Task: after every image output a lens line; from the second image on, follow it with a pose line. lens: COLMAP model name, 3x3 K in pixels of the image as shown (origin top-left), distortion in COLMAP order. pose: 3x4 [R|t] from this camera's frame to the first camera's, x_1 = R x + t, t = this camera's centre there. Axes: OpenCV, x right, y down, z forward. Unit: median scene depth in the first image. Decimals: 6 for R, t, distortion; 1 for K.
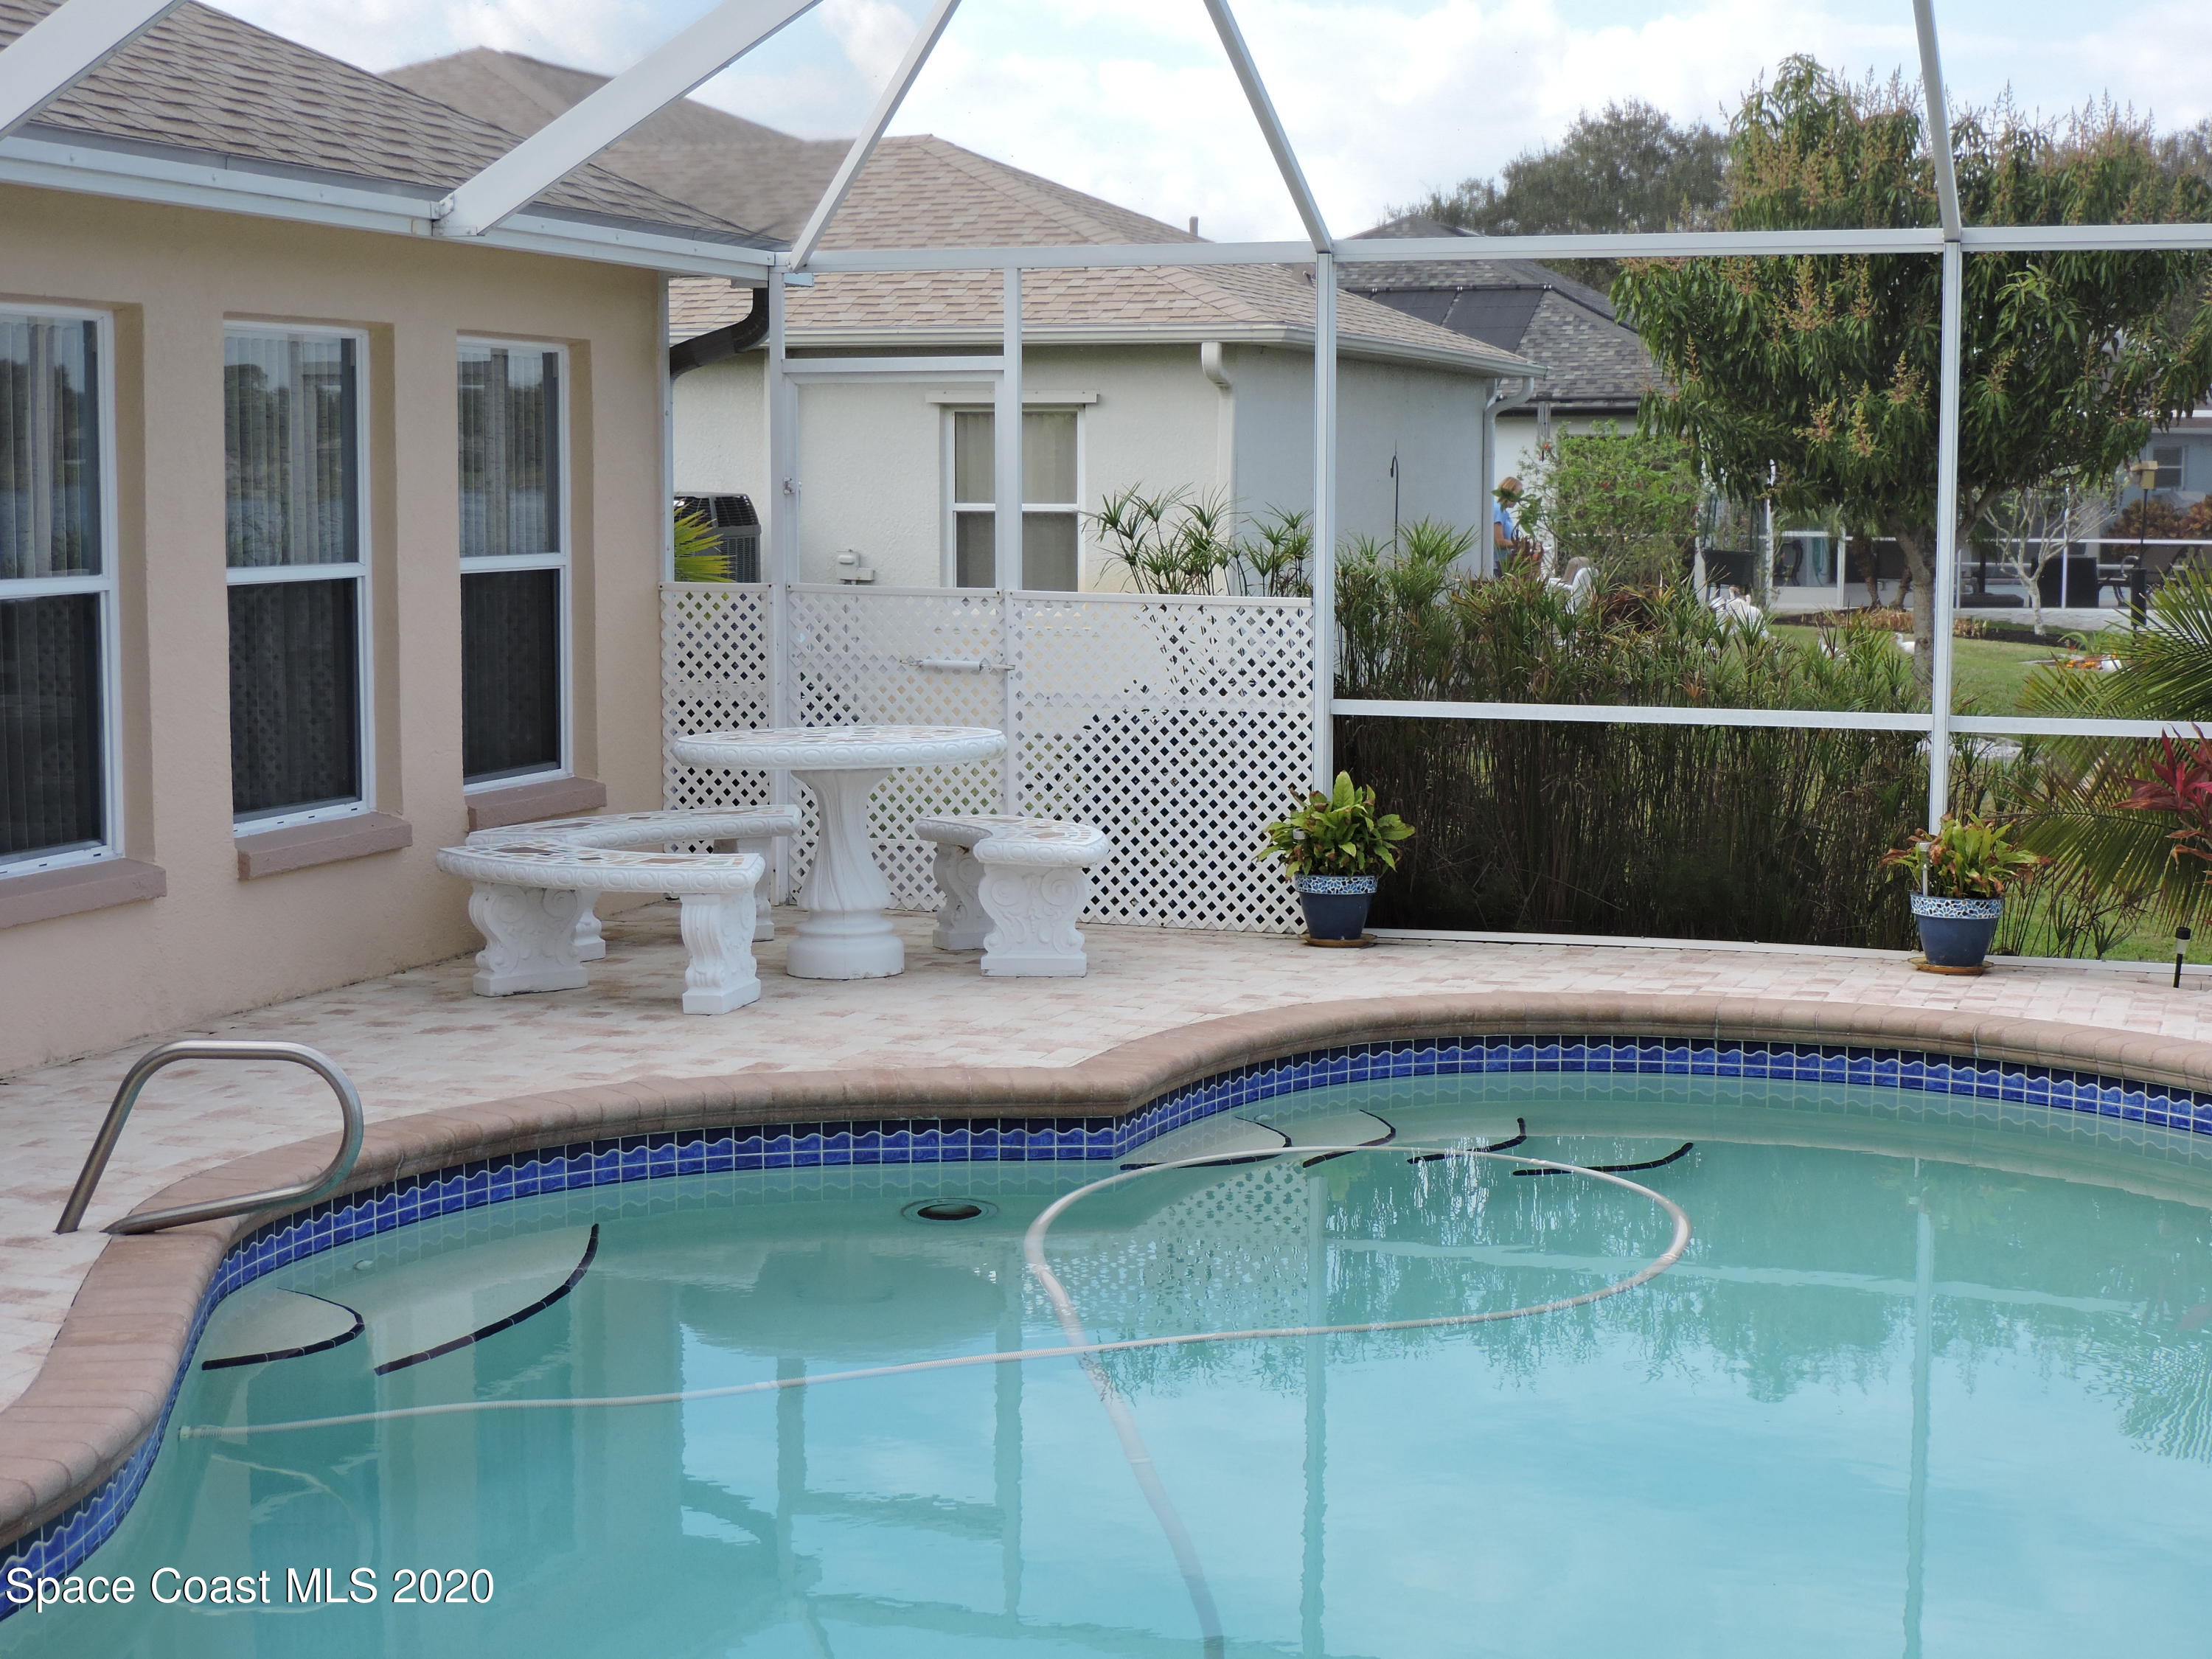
lens RADIAL K [[3327.9, 0, 1106.0], [0, 3327.9, 829.5], [0, 0, 1]] dist [-0.000108, 0.014012]
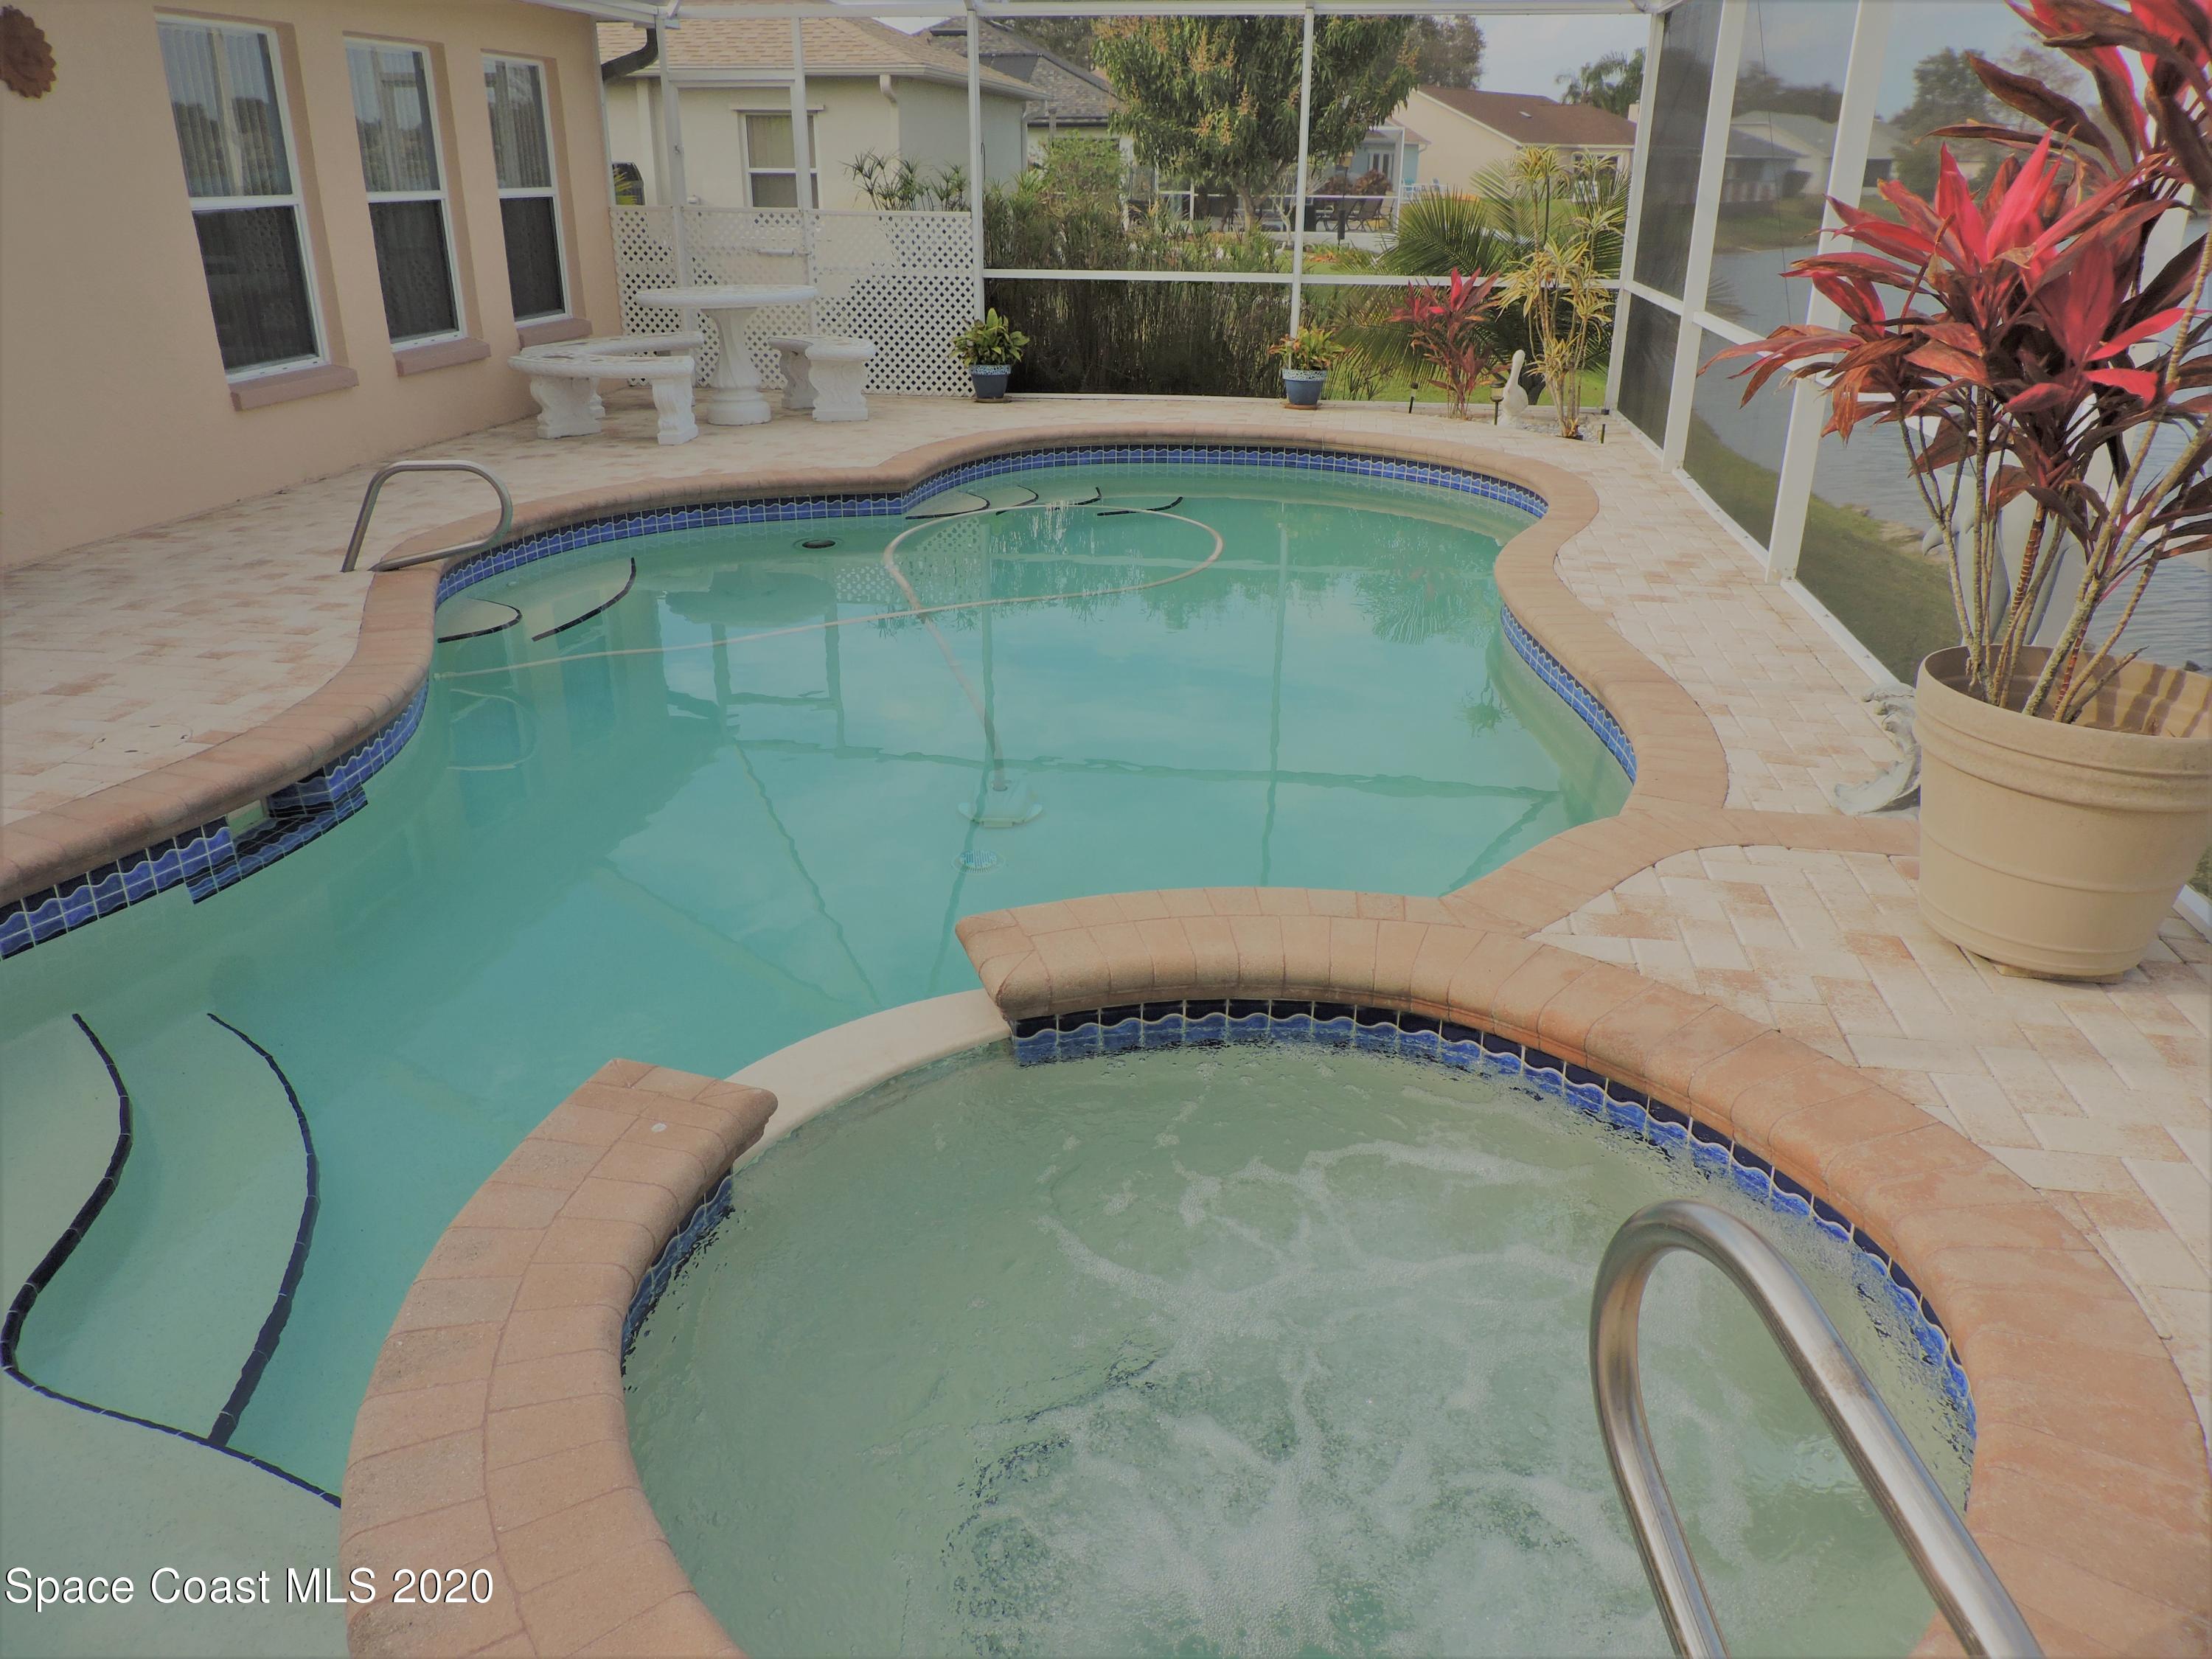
lens RADIAL K [[1579.7, 0, 1108.3], [0, 1579.7, 829.3], [0, 0, 1]] dist [-0.020715, 0.008749]
pose [[0.982973, -0.066843, 0.171162, -0.041556], [0.014950, 0.957494, 0.288067, 0.010154], [-0.183142, -0.280603, 0.942189, 0.053086]]
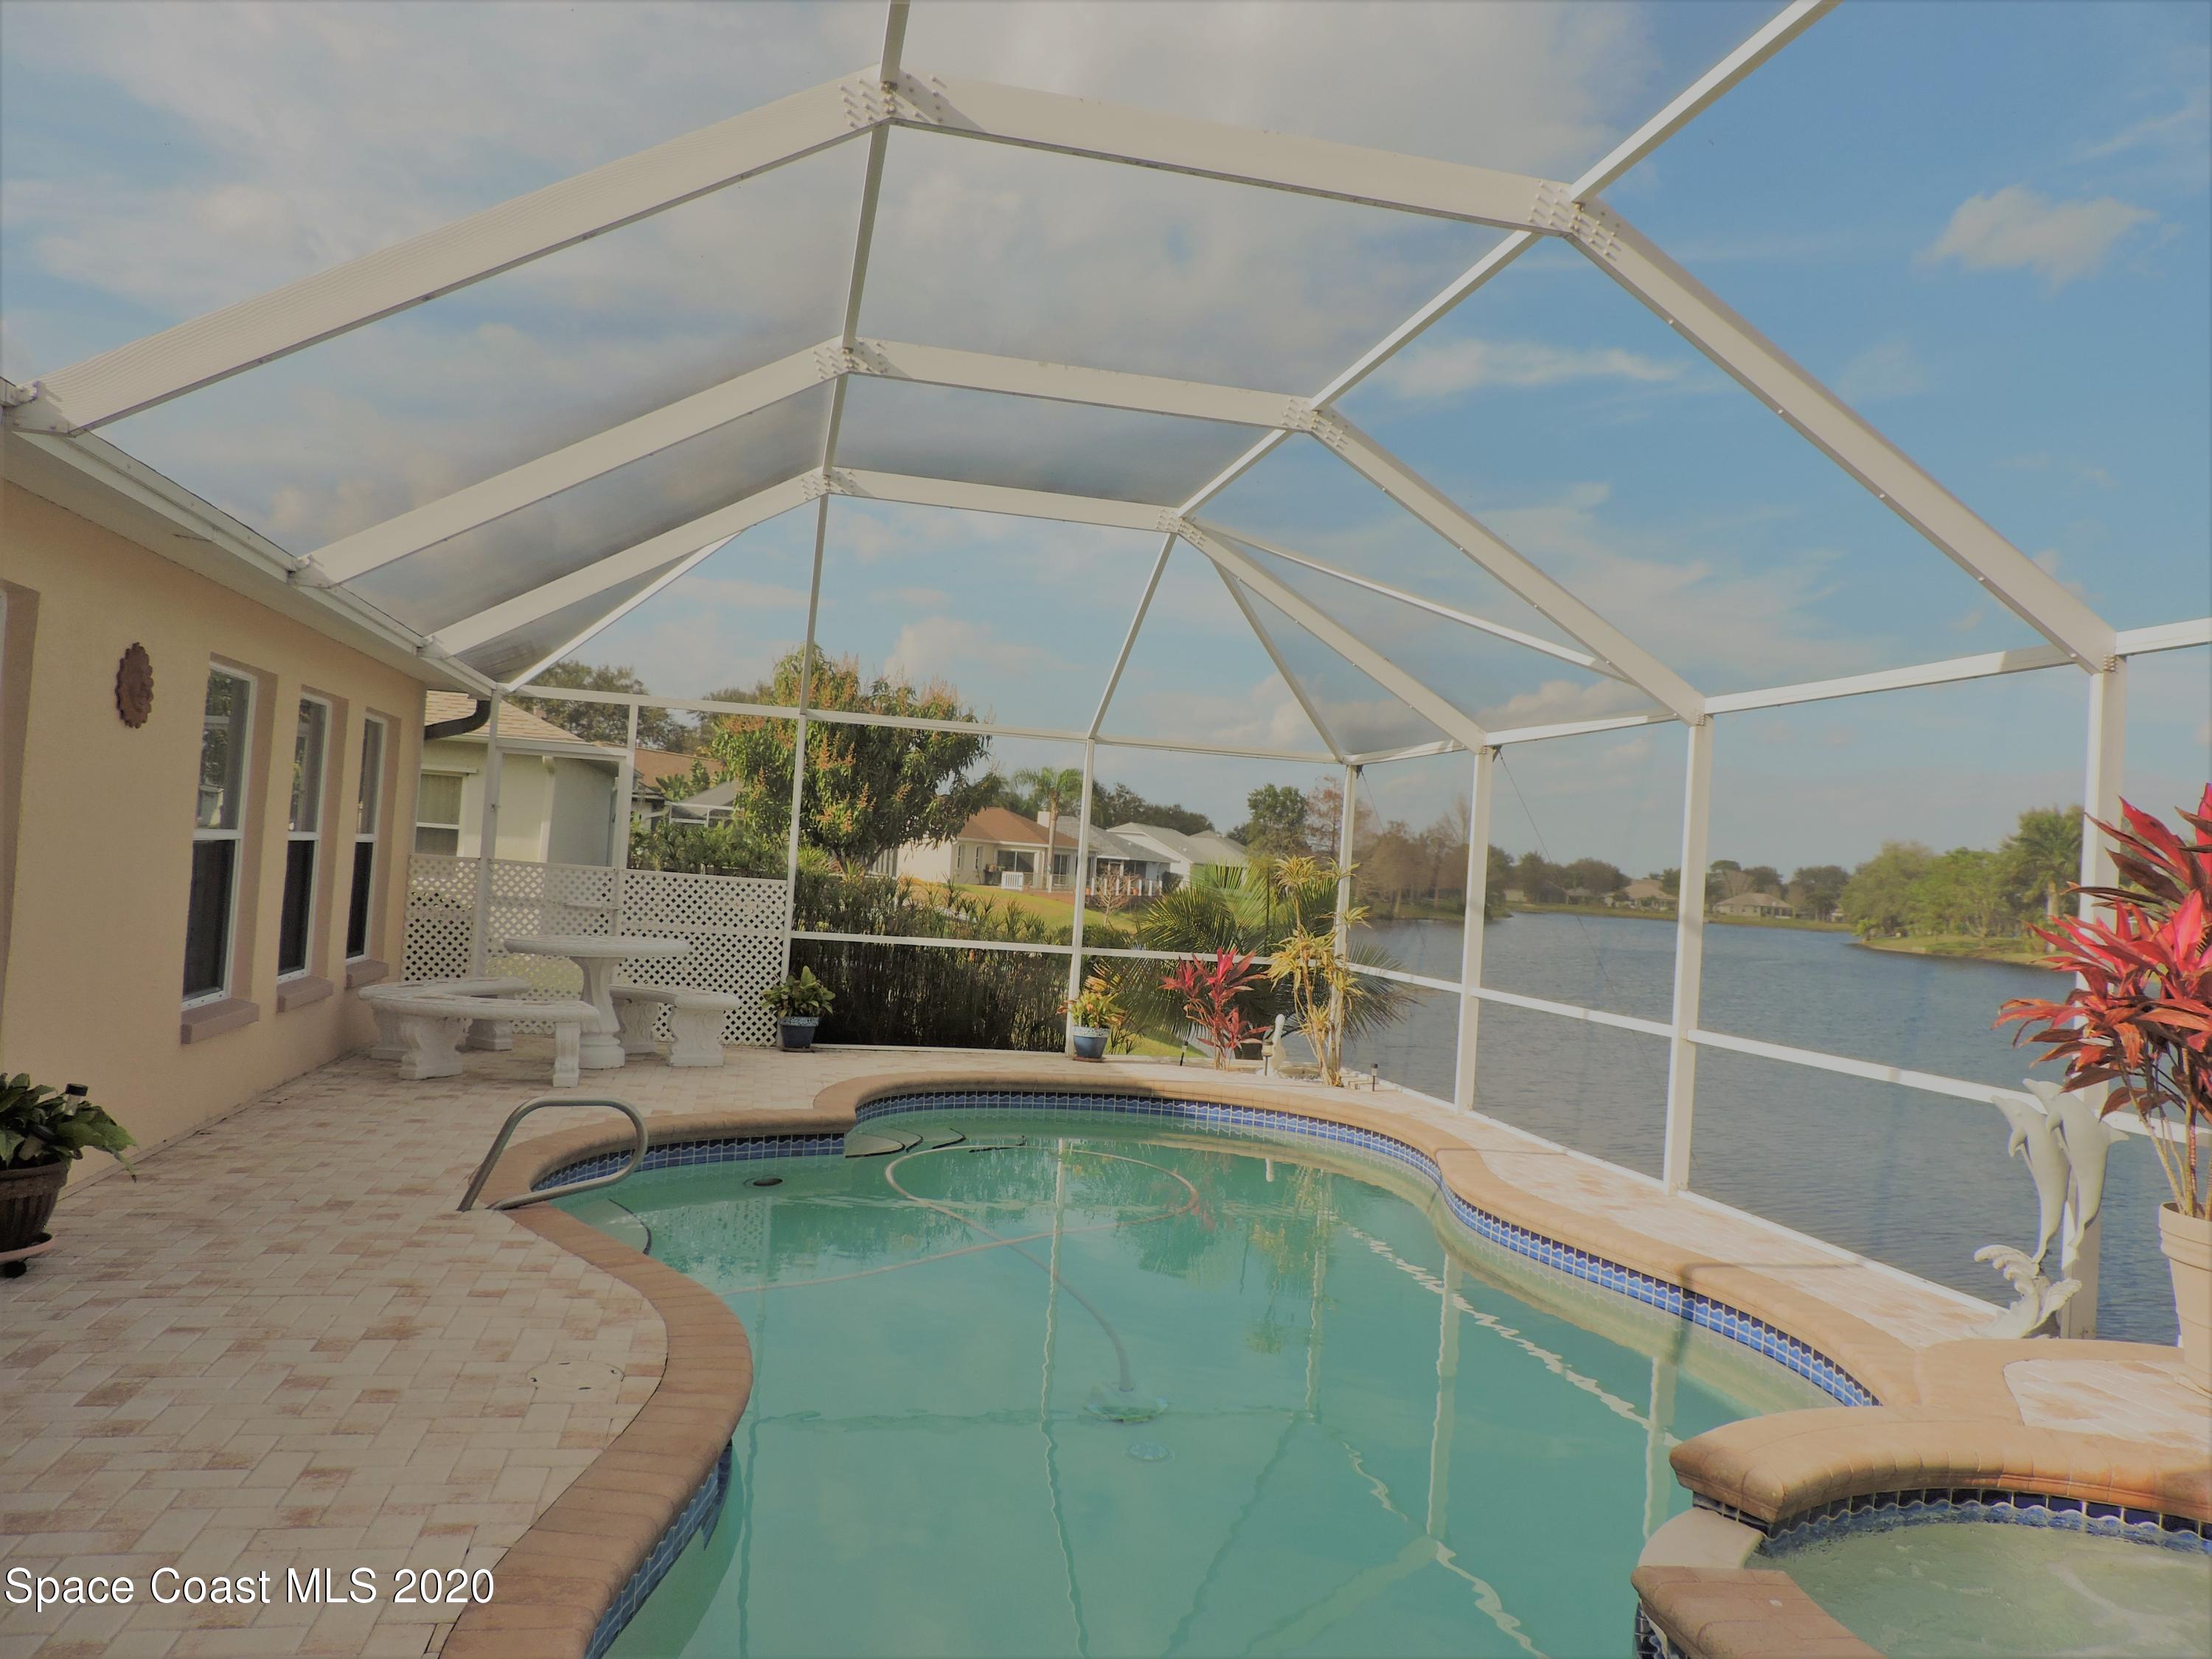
lens RADIAL K [[1579.7, 0, 1108.3], [0, 1579.7, 829.3], [0, 0, 1]] dist [-0.020715, 0.008749]
pose [[0.841115, 0.070953, 0.536182, -0.327527], [-0.009232, 0.993097, -0.116934, 0.012023], [-0.540777, 0.093405, 0.835964, 0.083727]]
